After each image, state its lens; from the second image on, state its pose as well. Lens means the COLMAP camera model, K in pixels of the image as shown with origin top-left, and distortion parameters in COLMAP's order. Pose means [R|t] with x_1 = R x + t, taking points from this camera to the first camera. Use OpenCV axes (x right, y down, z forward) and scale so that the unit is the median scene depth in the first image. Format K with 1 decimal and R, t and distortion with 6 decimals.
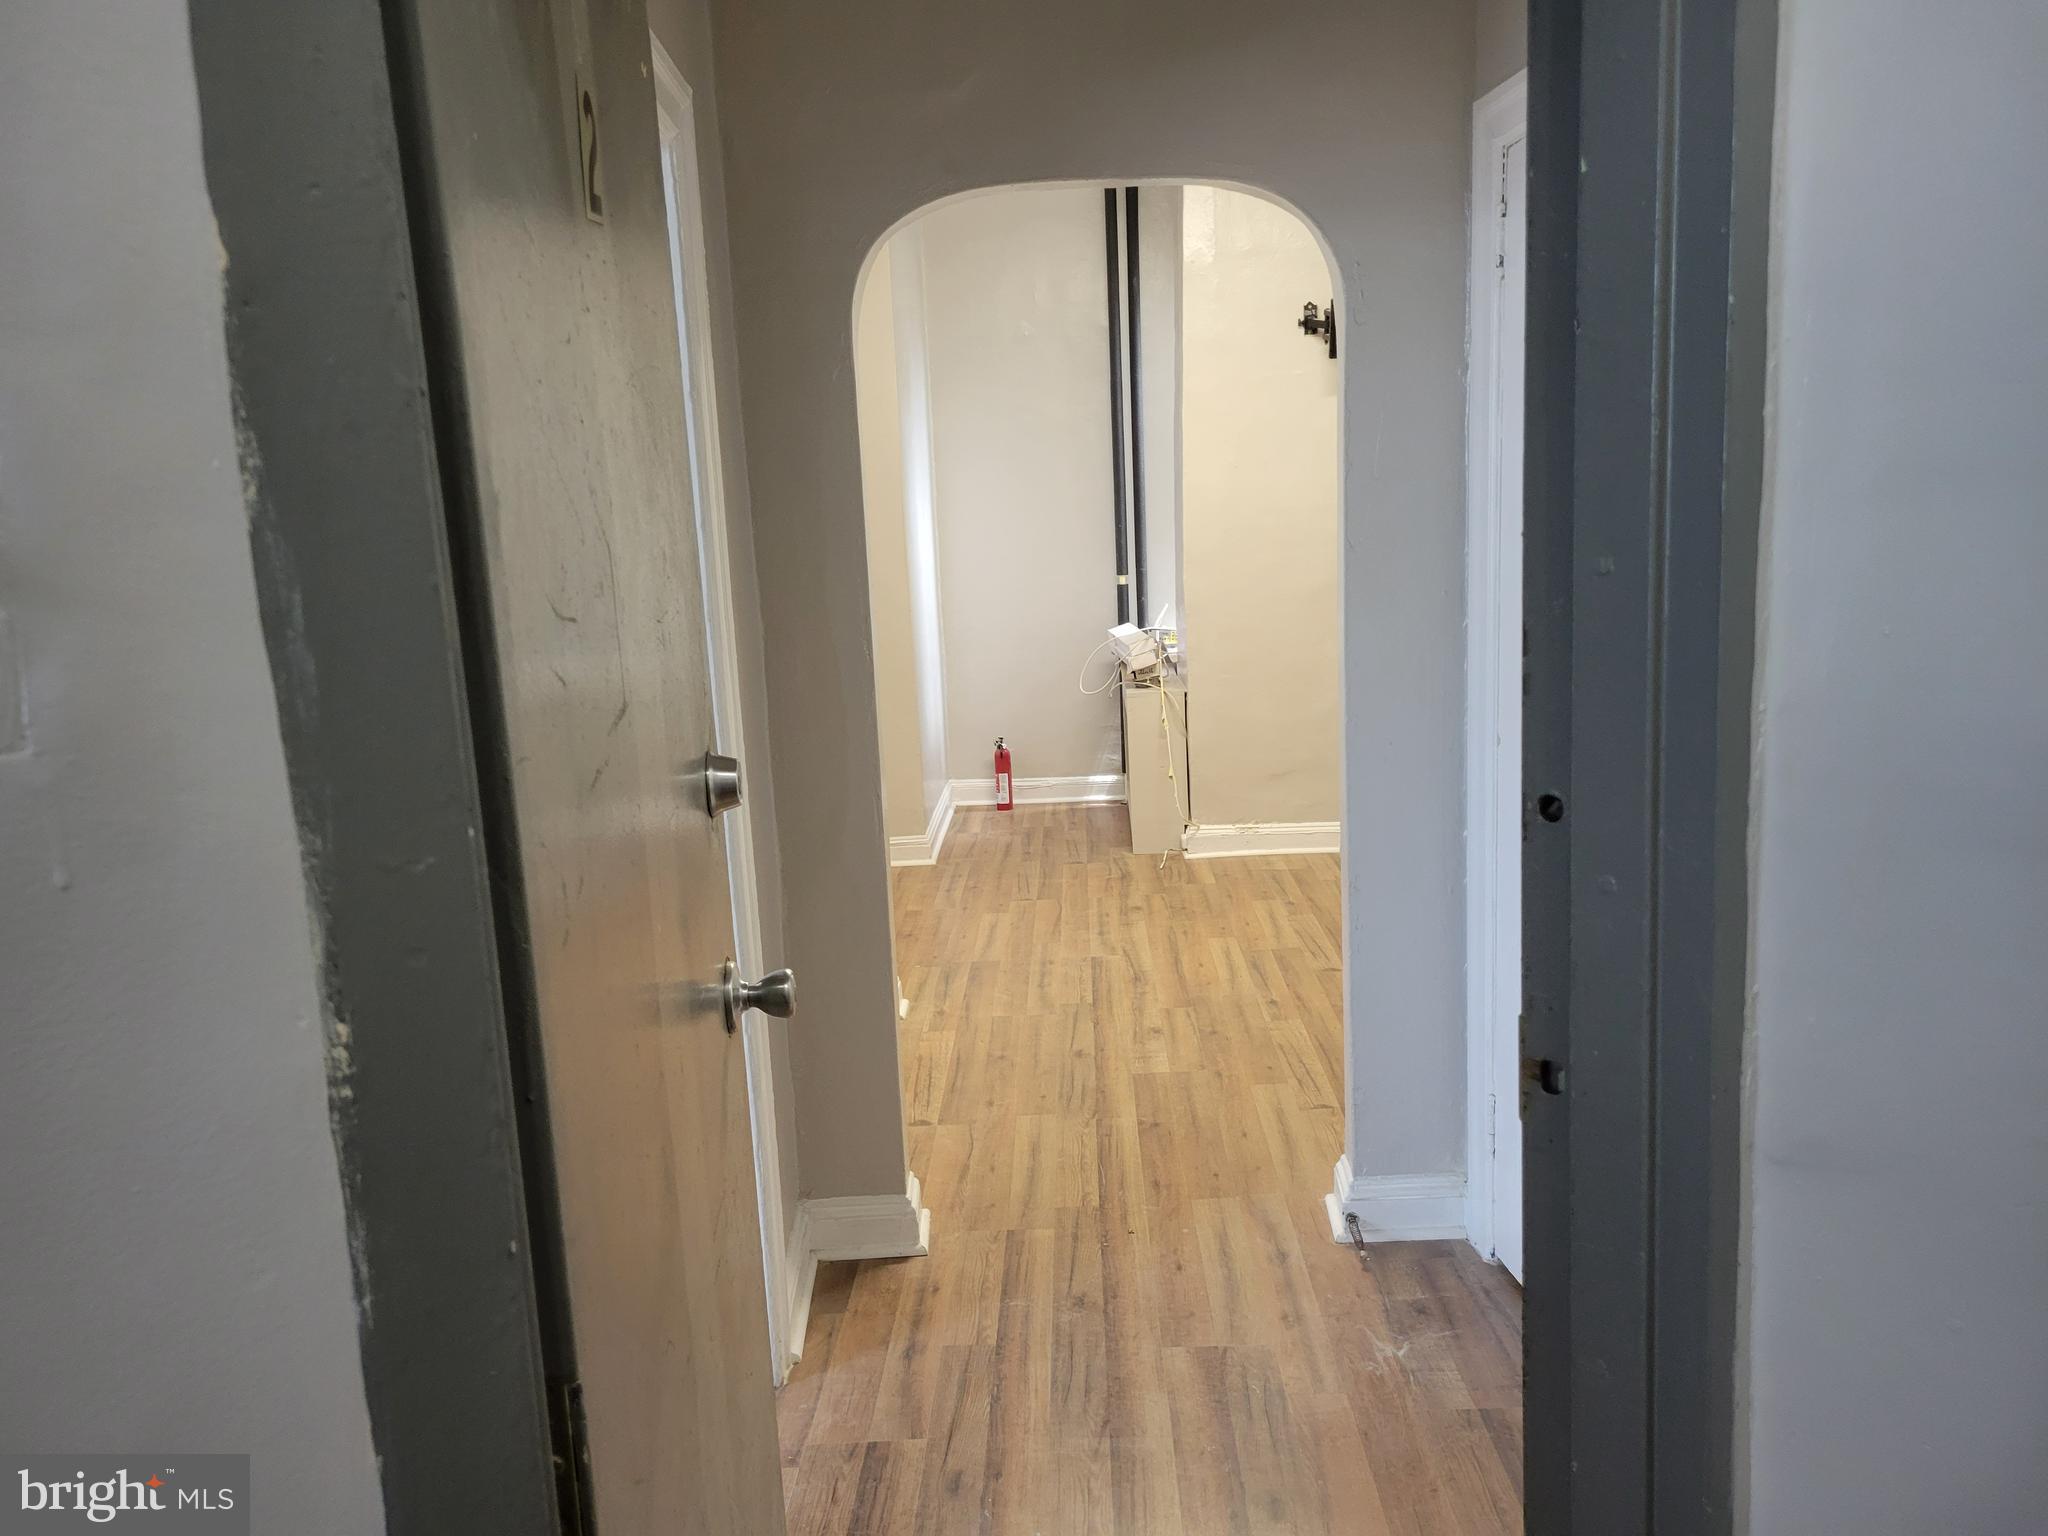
lens RADIAL K [[1549.4, 0, 1023.5], [0, 1549.4, 766.0], [0, 0, 1]] dist [0.014862, -0.000112]
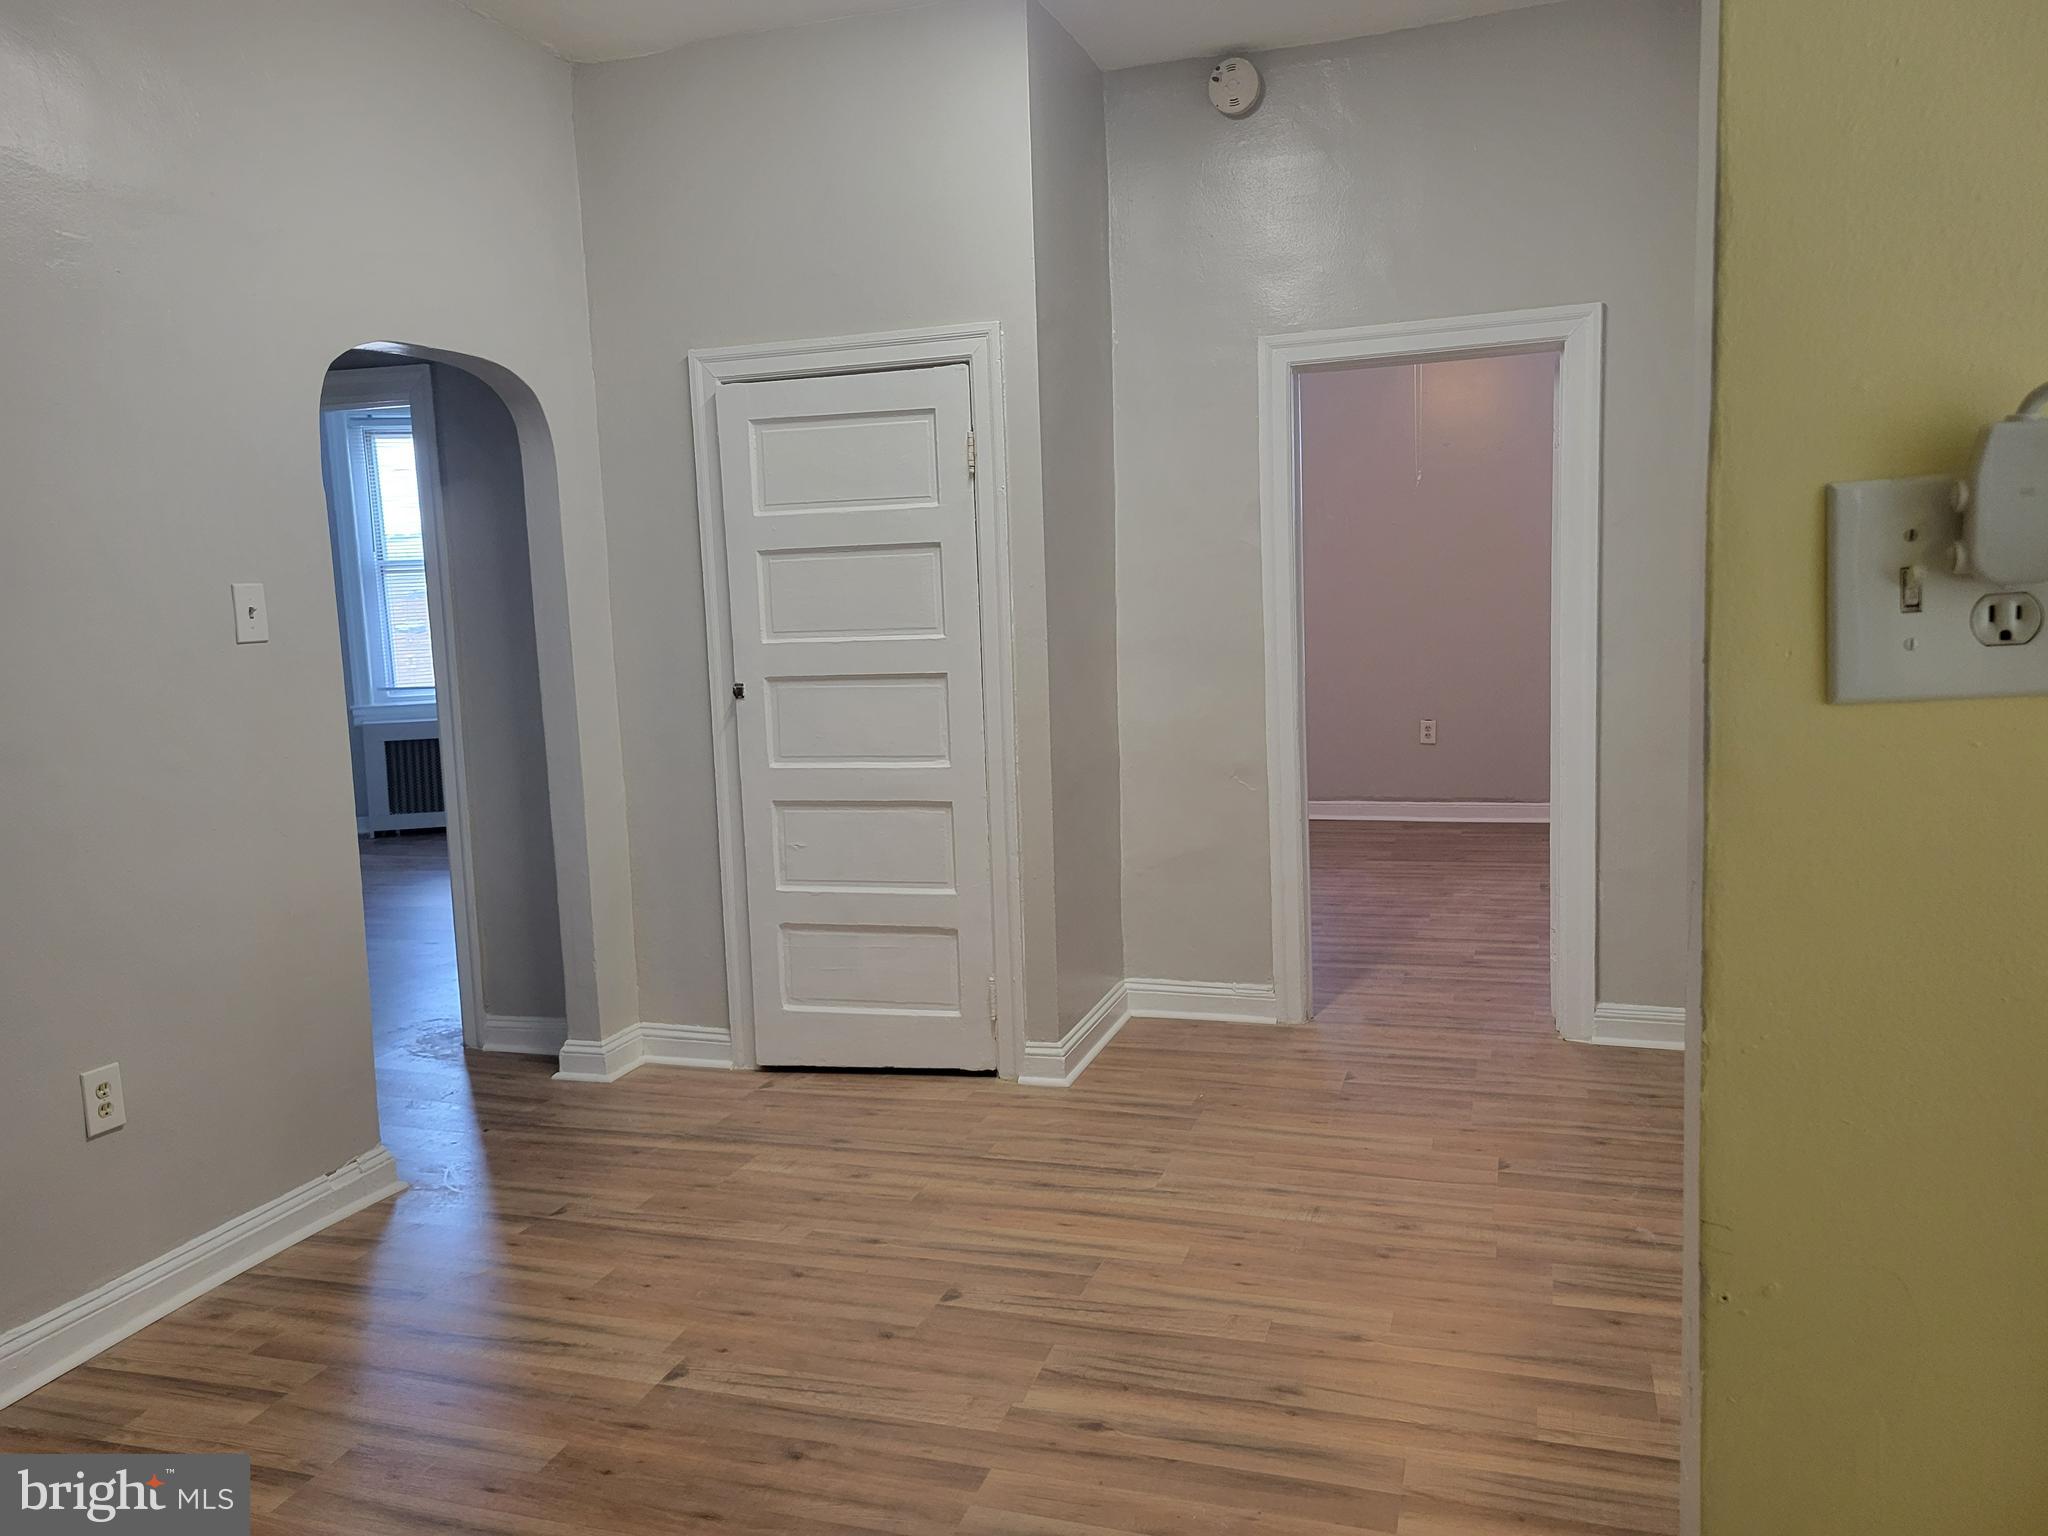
lens RADIAL K [[1549.4, 0, 1023.4], [0, 1549.4, 769.2], [0, 0, 1]] dist [0.014862, -0.000112]
pose [[-0.275250, 0.173971, -0.945501, 0.754058], [-0.118602, 0.969833, 0.212975, -0.219443], [0.954029, 0.170760, -0.246313, 1.135008]]
